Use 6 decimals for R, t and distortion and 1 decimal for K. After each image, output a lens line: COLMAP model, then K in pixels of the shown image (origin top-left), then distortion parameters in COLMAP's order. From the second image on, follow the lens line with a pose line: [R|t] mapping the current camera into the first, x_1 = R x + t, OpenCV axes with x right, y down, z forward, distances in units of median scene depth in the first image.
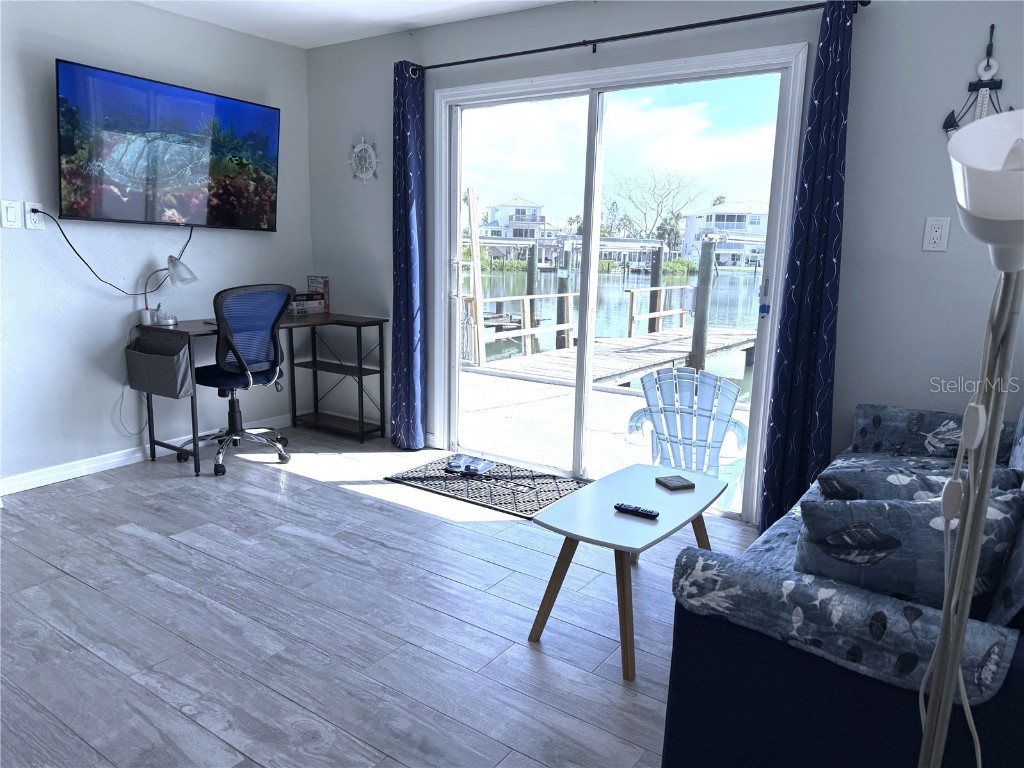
lens RADIAL K [[725.3, 0, 505.0], [0, 725.3, 390.3], [0, 0, 1]] dist [0.045549, -0.052767]
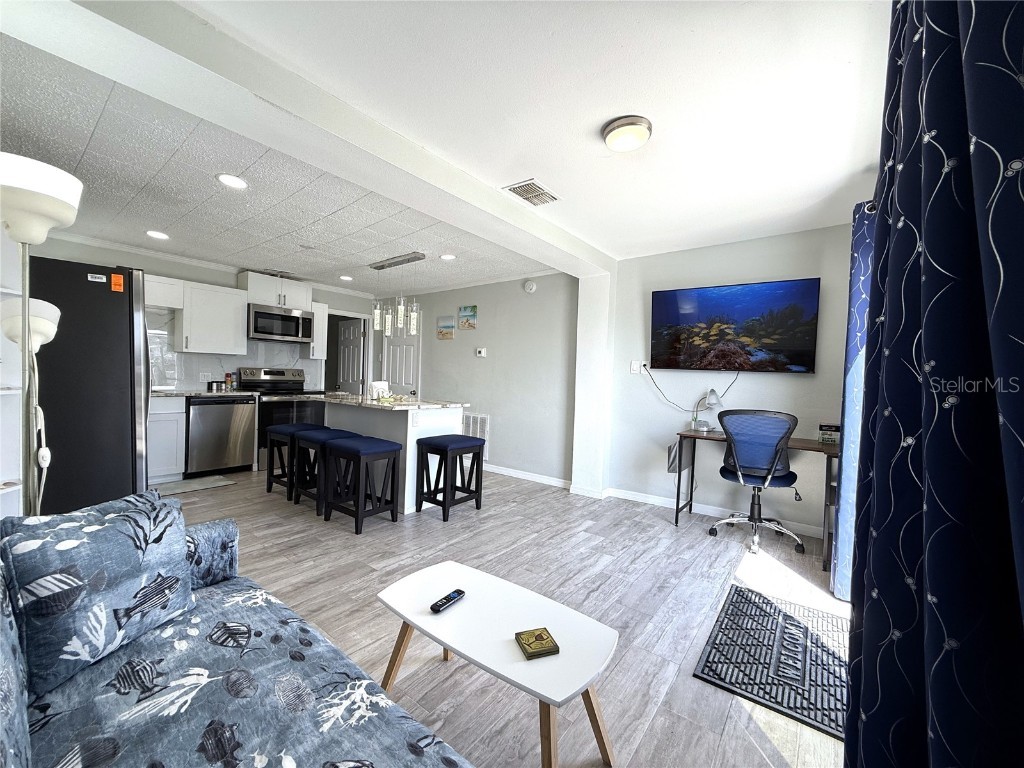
lens RADIAL K [[409.4, 0, 509.4], [0, 409.4, 384.2], [0, 0, 1]] dist [0.000360, 0.000629]
pose [[-0.042936, -0.005902, -0.999060, 0.641045], [-0.224555, 0.974454, 0.003894, -0.137770], [0.973515, 0.224511, -0.043164, 0.849060]]
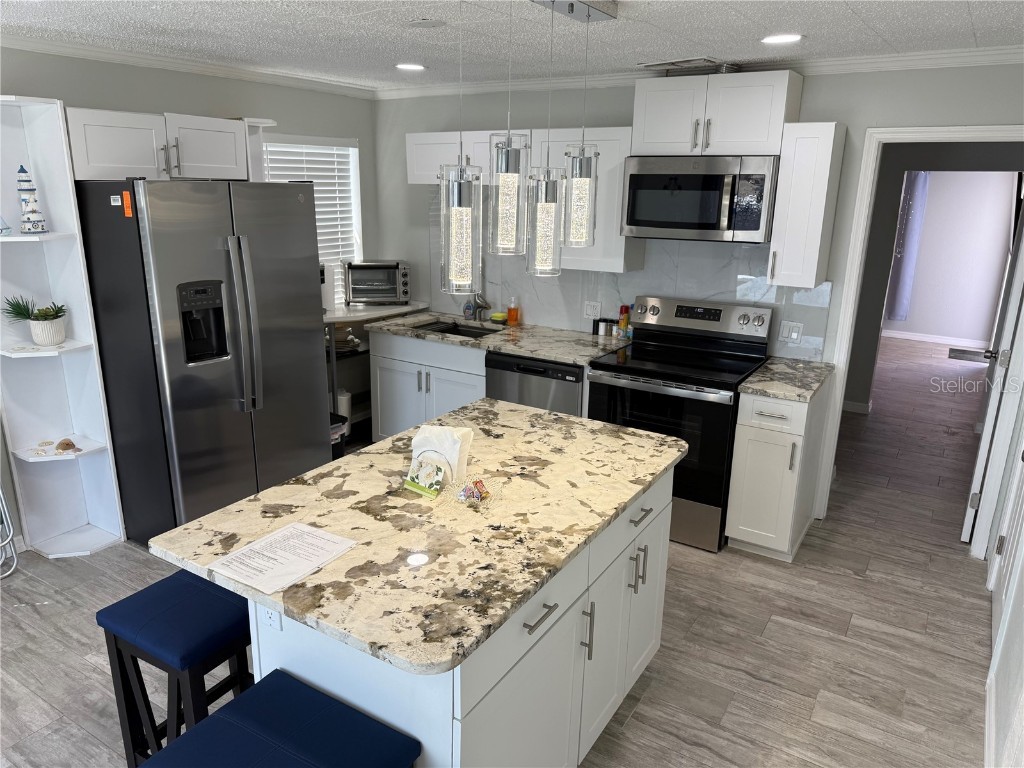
lens RADIAL K [[725.3, 0, 505.7], [0, 725.3, 391.2], [0, 0, 1]] dist [0.045549, -0.052767]
pose [[-0.997848, -0.026848, -0.059820, -0.744519], [-0.051089, 0.890209, 0.452678, -0.435890], [0.041099, 0.454760, -0.889665, 1.041368]]
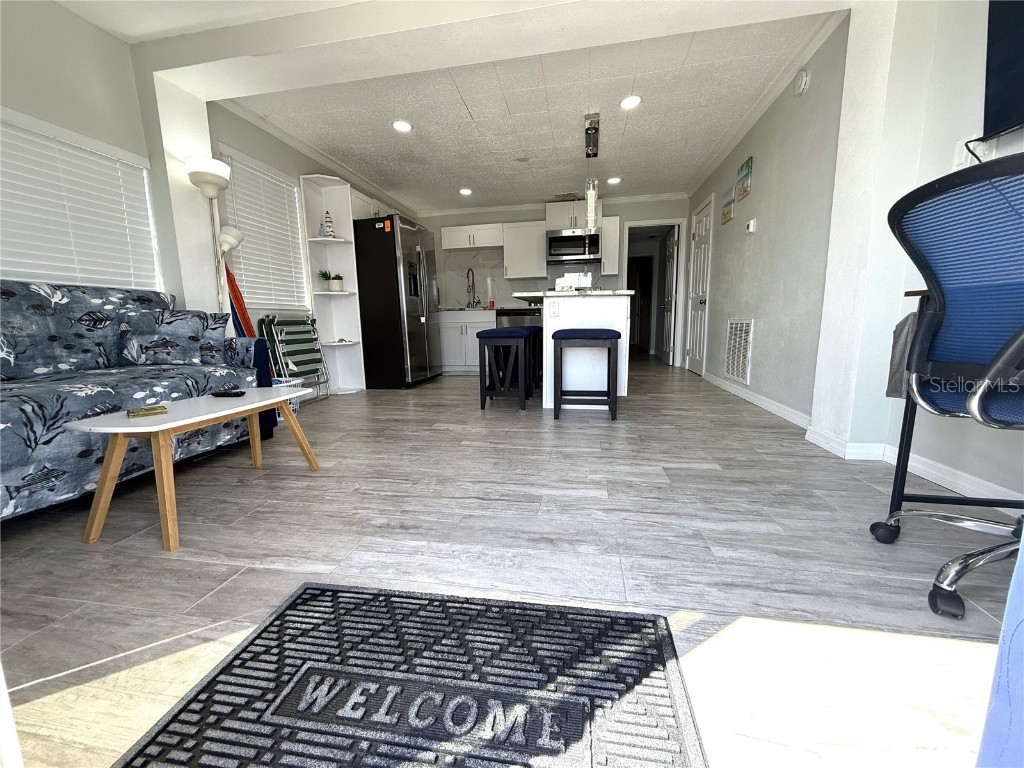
lens RADIAL K [[409.4, 0, 509.2], [0, 409.4, 383.5], [0, 0, 1]] dist [0.000360, 0.000629]
pose [[-0.906496, 0.056390, -0.418431, 0.018760], [-0.083277, 0.947693, 0.308128, -0.110832], [0.413920, 0.314163, -0.854384, 1.530744]]
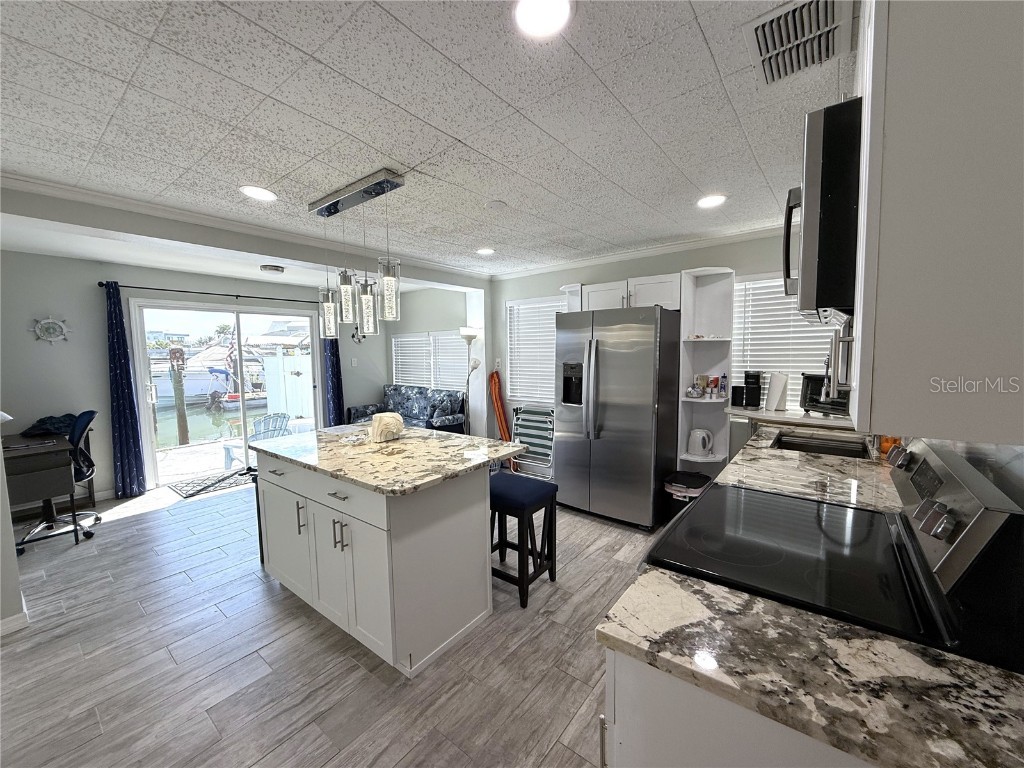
lens RADIAL K [[409.4, 0, 509.1], [0, 409.4, 386.2], [0, 0, 1]] dist [0.000360, 0.000629]
pose [[0.055519, -0.113912, 0.991938, -1.587940], [0.207120, 0.973174, 0.100164, -0.133528], [-0.976739, 0.199889, 0.077624, 0.014593]]
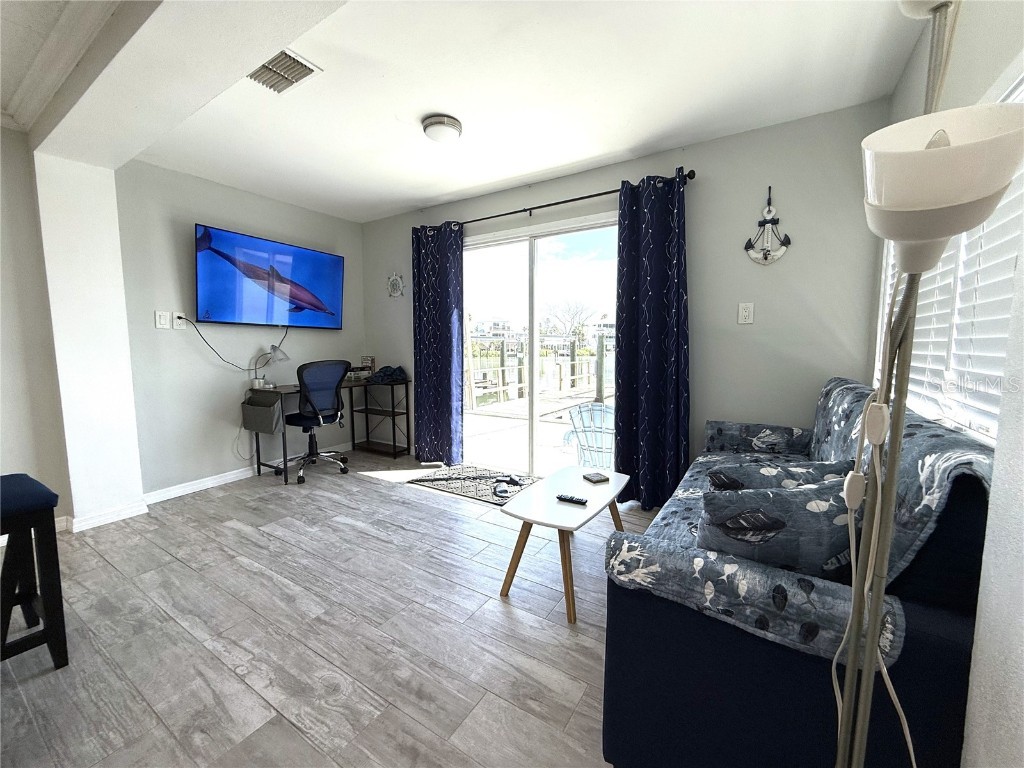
lens RADIAL K [[409.4, 0, 508.0], [0, 409.4, 384.5], [0, 0, 1]] dist [0.000360, 0.000629]
pose [[0.998497, -0.032310, 0.044269, 0.020720], [0.036472, 0.994648, -0.096675, 0.010246], [-0.040908, 0.098144, 0.994331, 0.137197]]
